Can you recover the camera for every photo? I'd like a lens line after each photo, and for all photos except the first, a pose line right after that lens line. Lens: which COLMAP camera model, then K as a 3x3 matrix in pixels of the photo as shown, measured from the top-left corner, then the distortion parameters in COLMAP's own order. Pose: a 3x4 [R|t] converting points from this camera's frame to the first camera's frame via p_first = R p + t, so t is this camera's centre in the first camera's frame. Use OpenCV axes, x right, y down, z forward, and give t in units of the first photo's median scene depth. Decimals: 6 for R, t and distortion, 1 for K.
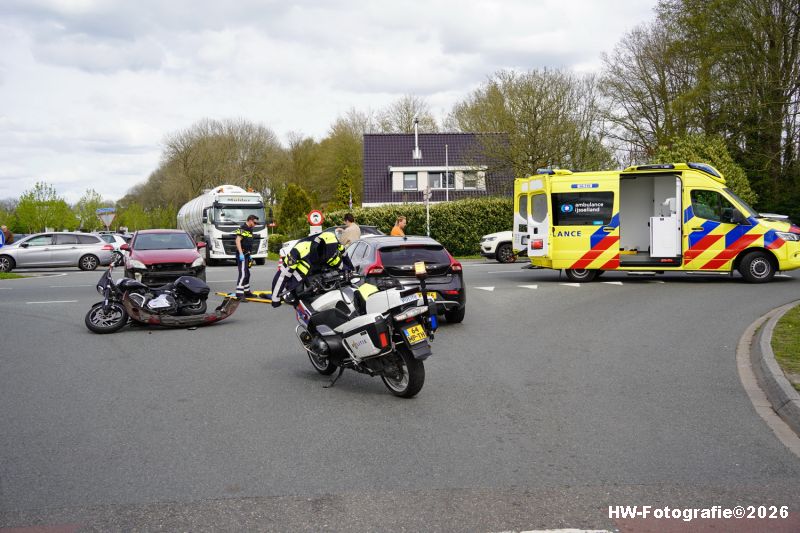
lens RADIAL K [[814.9, 0, 398.8], [0, 814.9, 258.6], [0, 0, 1]] dist [0.062854, 0.007437]
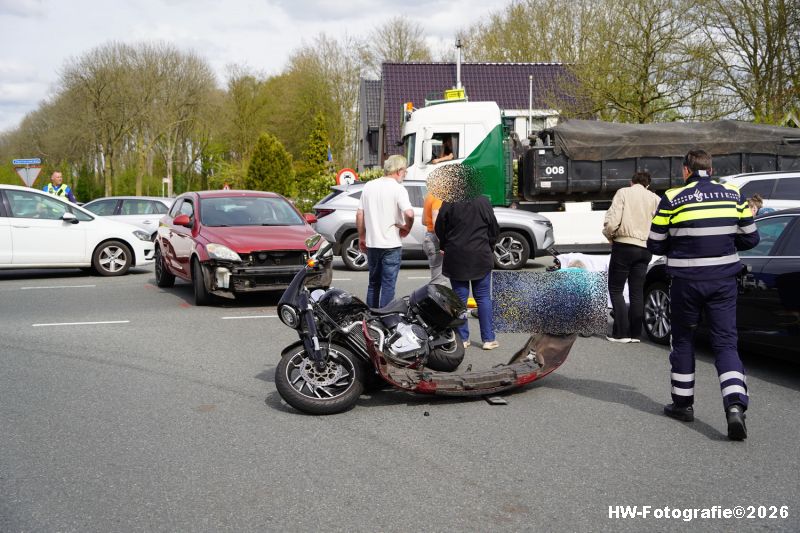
lens RADIAL K [[1040.5, 0, 402.5], [0, 1040.5, 250.7], [0, 0, 1]] dist [0.202248, -0.009228]
pose [[0.997949, 0.010519, 0.063145, -0.242149], [-0.011280, 0.999868, 0.011711, -0.003809], [-0.063013, -0.012399, 0.997936, 0.293383]]
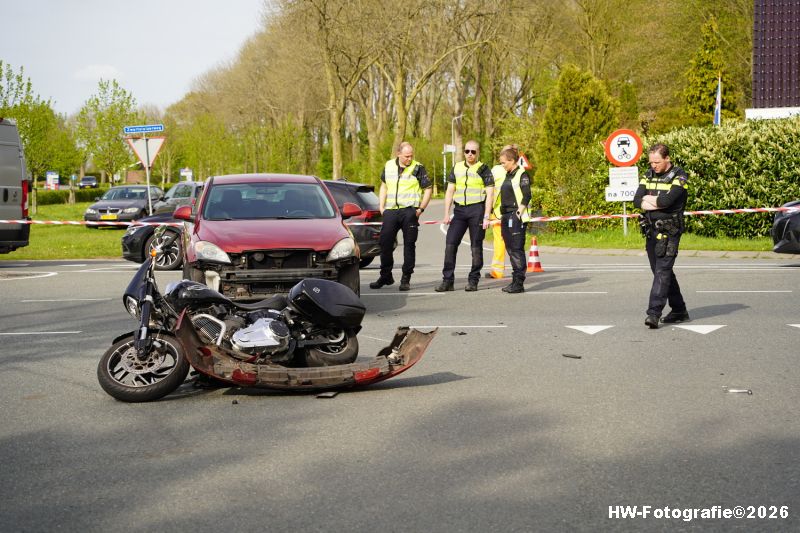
lens RADIAL K [[1995.6, 0, 409.4], [0, 1995.6, 265.7], [0, 0, 1]] dist [0.760310, -0.058298]
pose [[0.977718, 0.014392, -0.209430, 0.014308], [-0.012662, 0.999874, 0.009596, 0.002570], [0.209542, -0.006730, 0.977776, -0.041480]]
